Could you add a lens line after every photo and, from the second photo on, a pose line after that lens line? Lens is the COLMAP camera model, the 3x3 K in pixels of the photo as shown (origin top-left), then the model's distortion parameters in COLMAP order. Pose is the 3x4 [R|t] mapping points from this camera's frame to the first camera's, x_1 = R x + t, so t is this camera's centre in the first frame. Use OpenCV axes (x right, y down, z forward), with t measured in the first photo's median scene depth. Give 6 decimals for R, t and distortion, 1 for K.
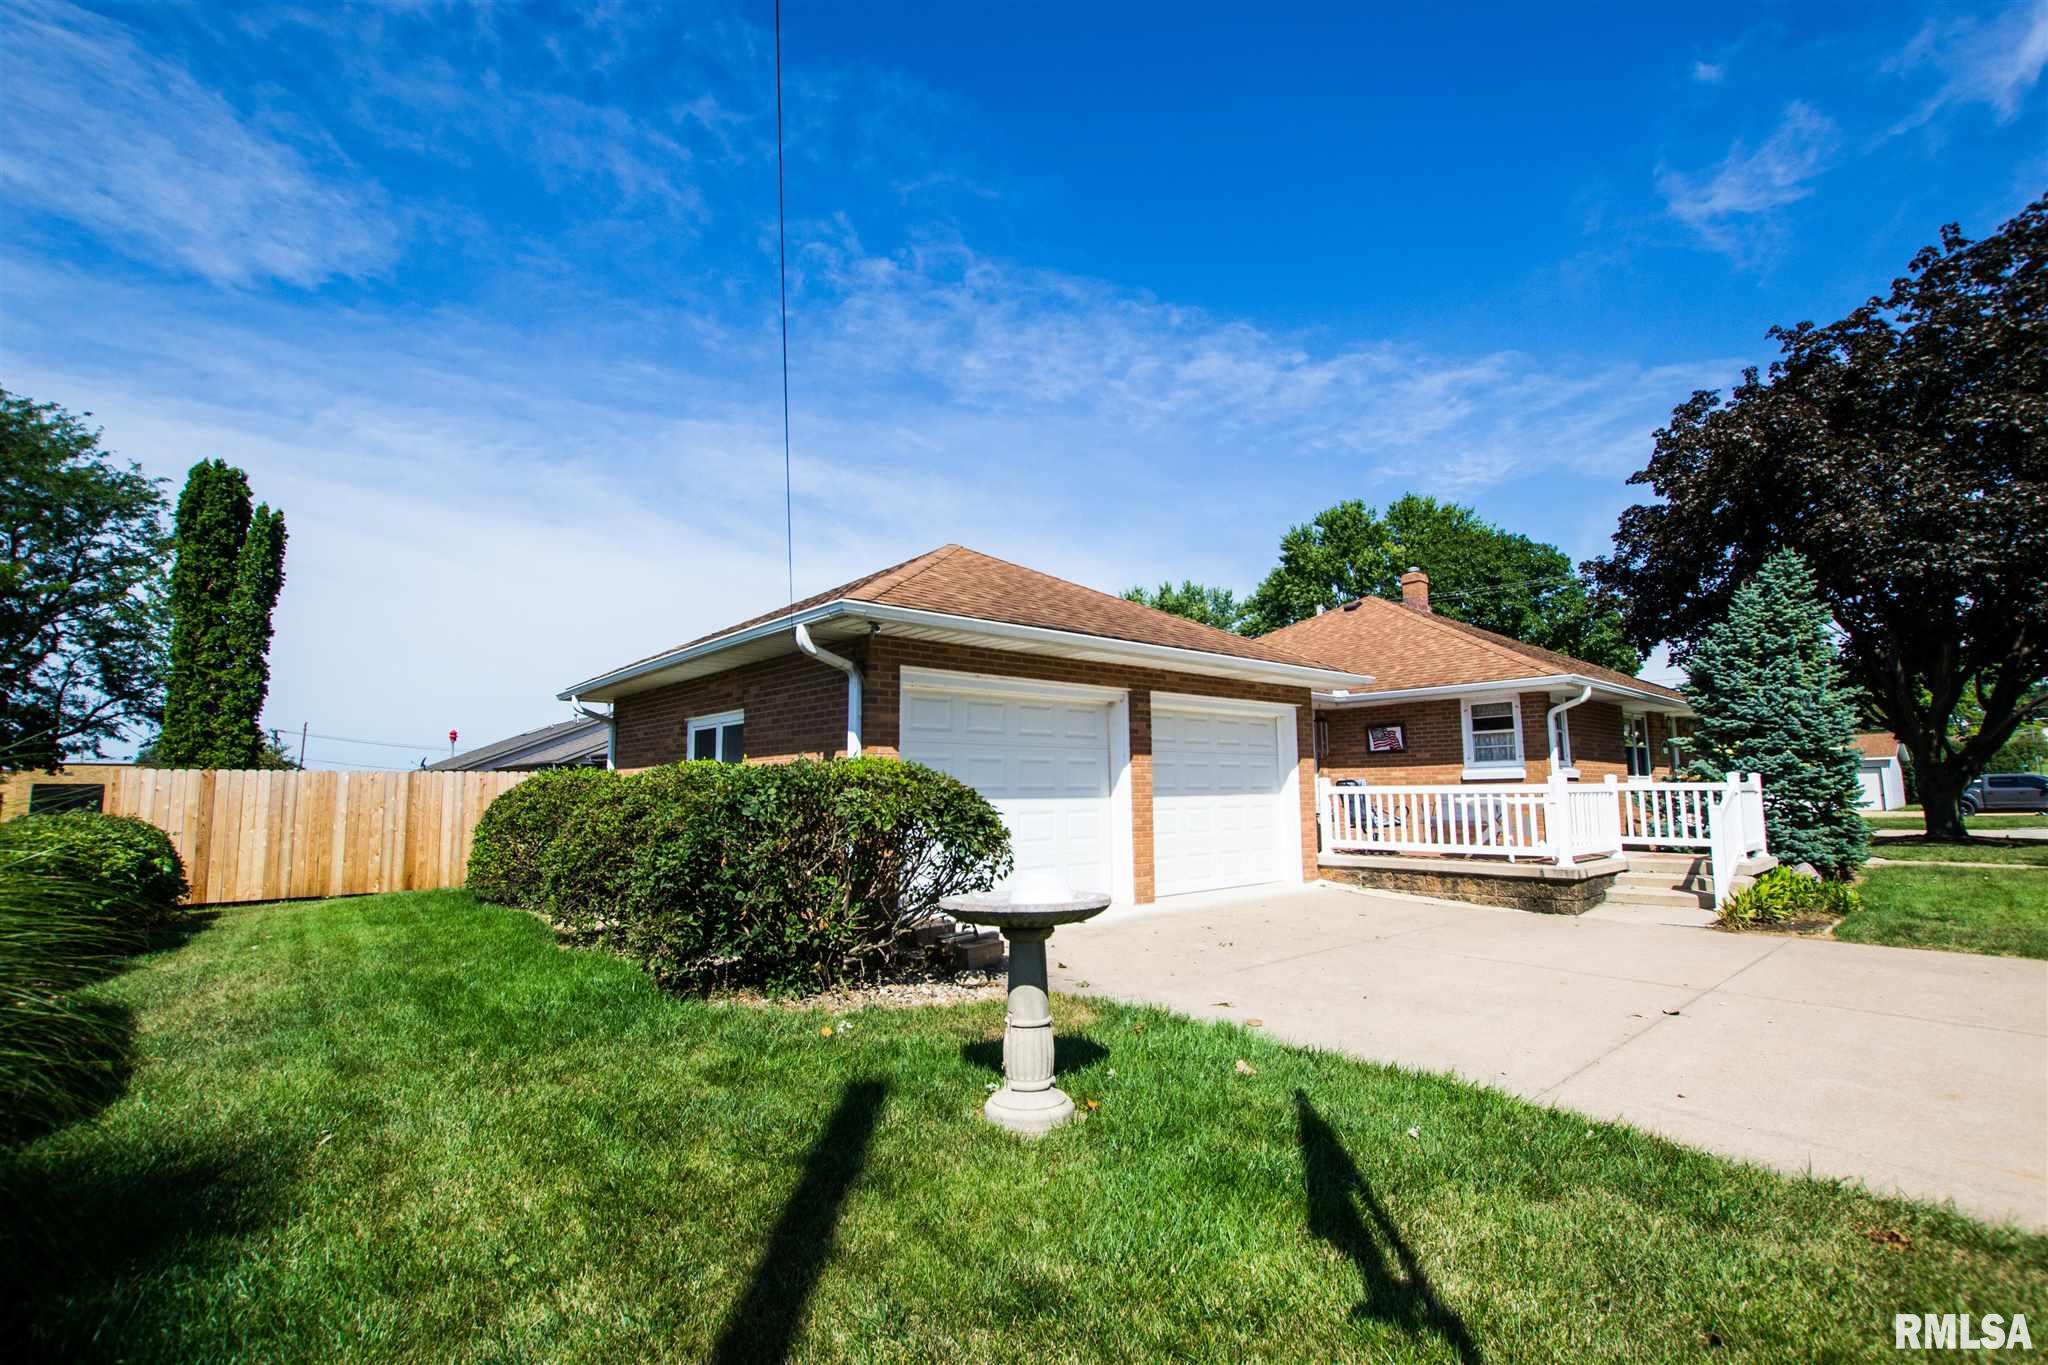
lens RADIAL K [[892.8, 0, 1024.0], [0, 892.8, 682.5], [0, 0, 1]] dist [-0.018515, 0.019713]
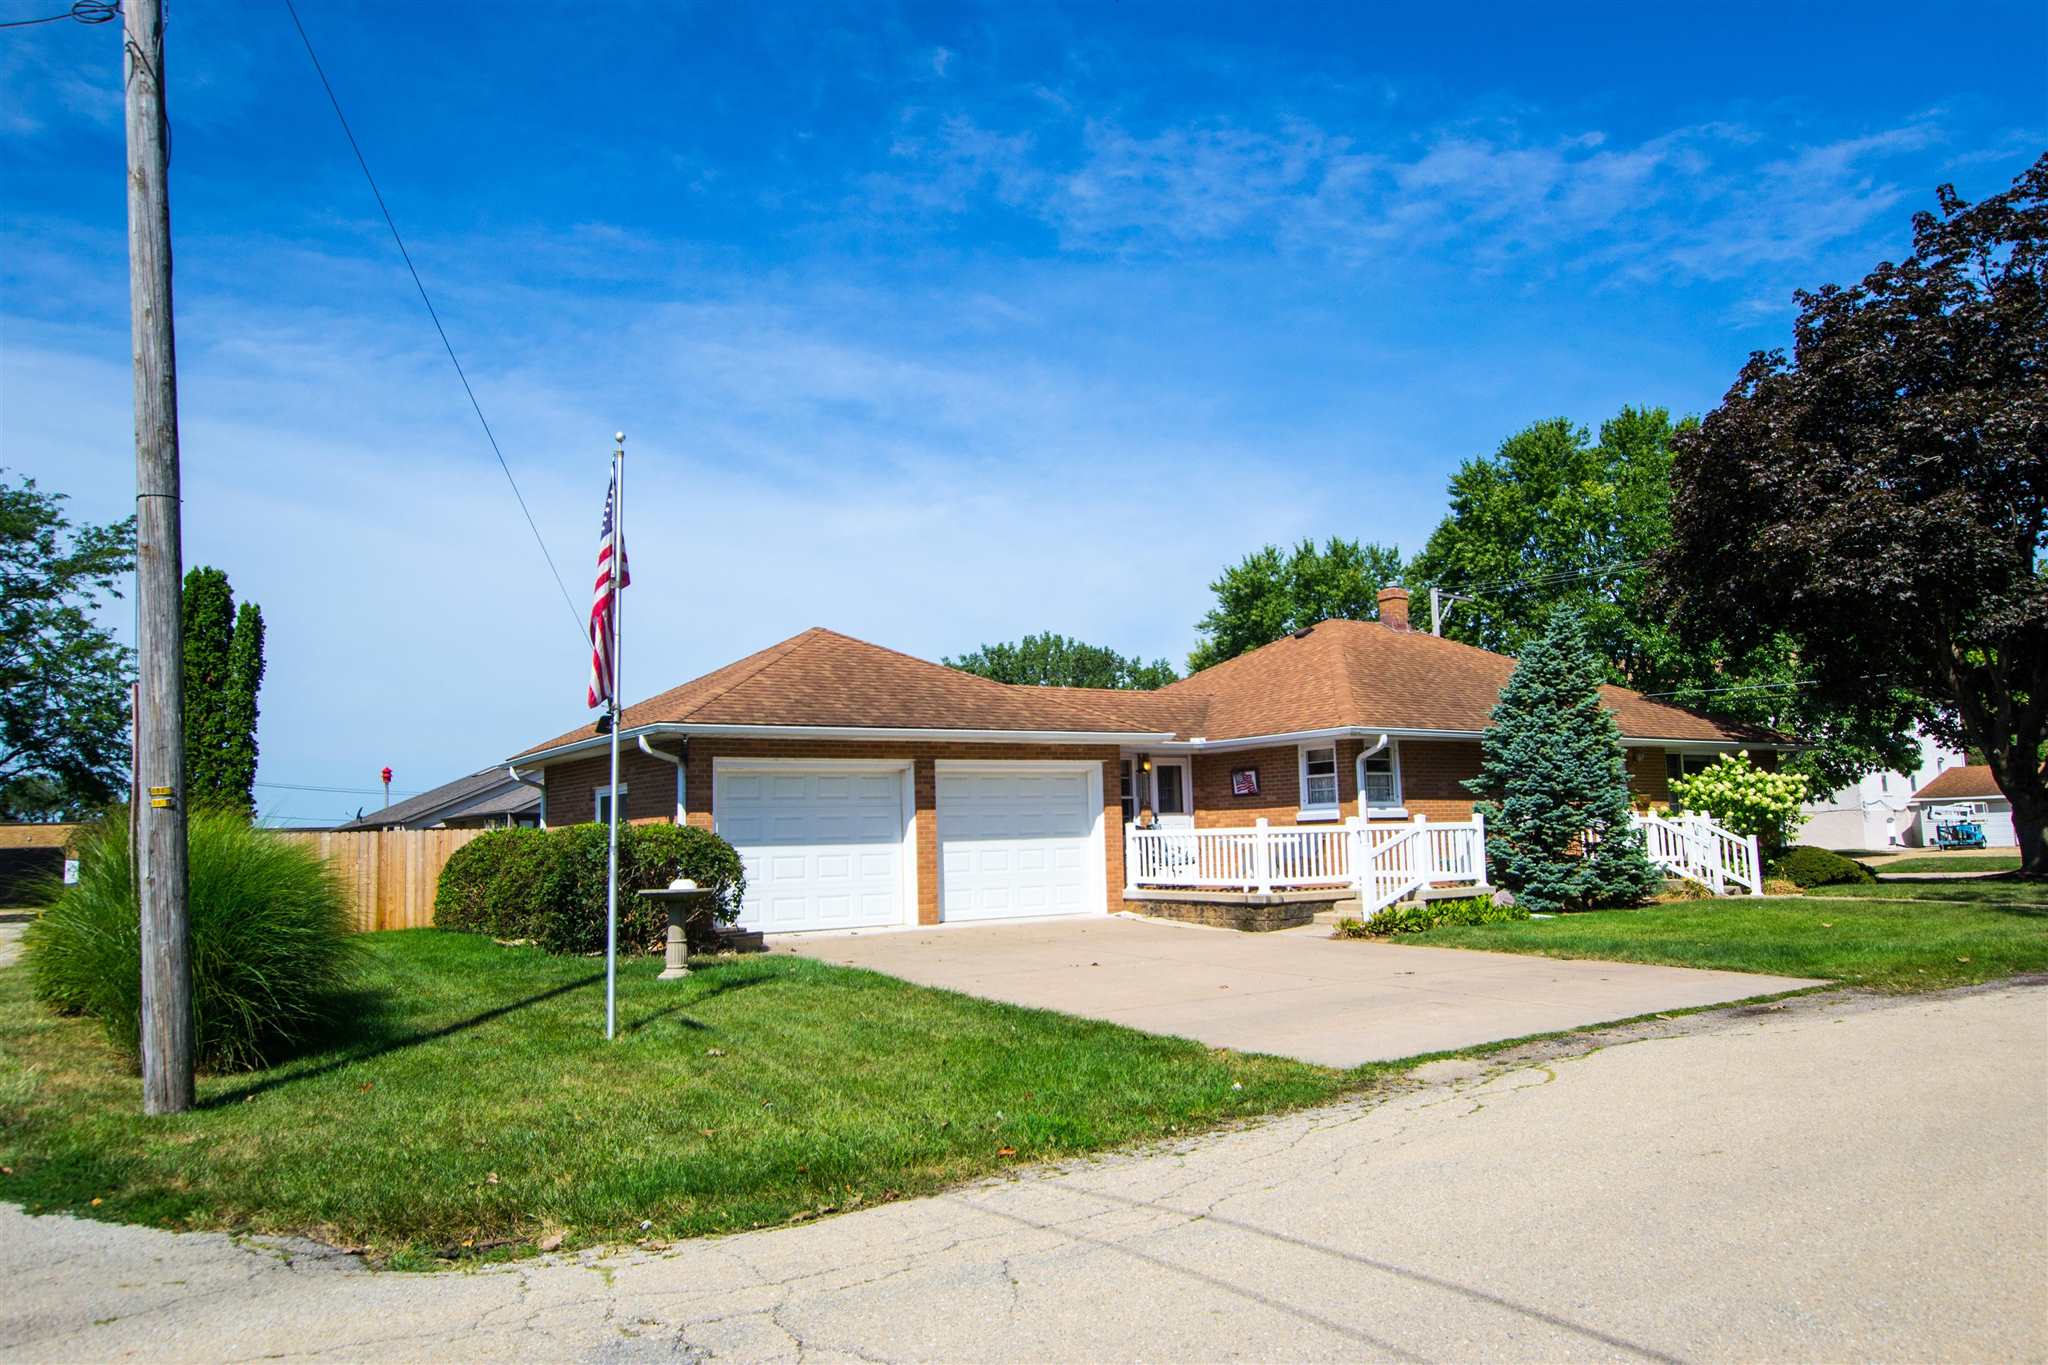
lens RADIAL K [[1405.4, 0, 1023.1], [0, 1405.4, 716.9], [0, 0, 1]] dist [0.047175, -0.000256]
pose [[0.990063, -0.029537, -0.137485, 0.105543], [0.034666, 0.998784, 0.035057, -0.022818], [0.136282, -0.039475, 0.989883, -0.187862]]
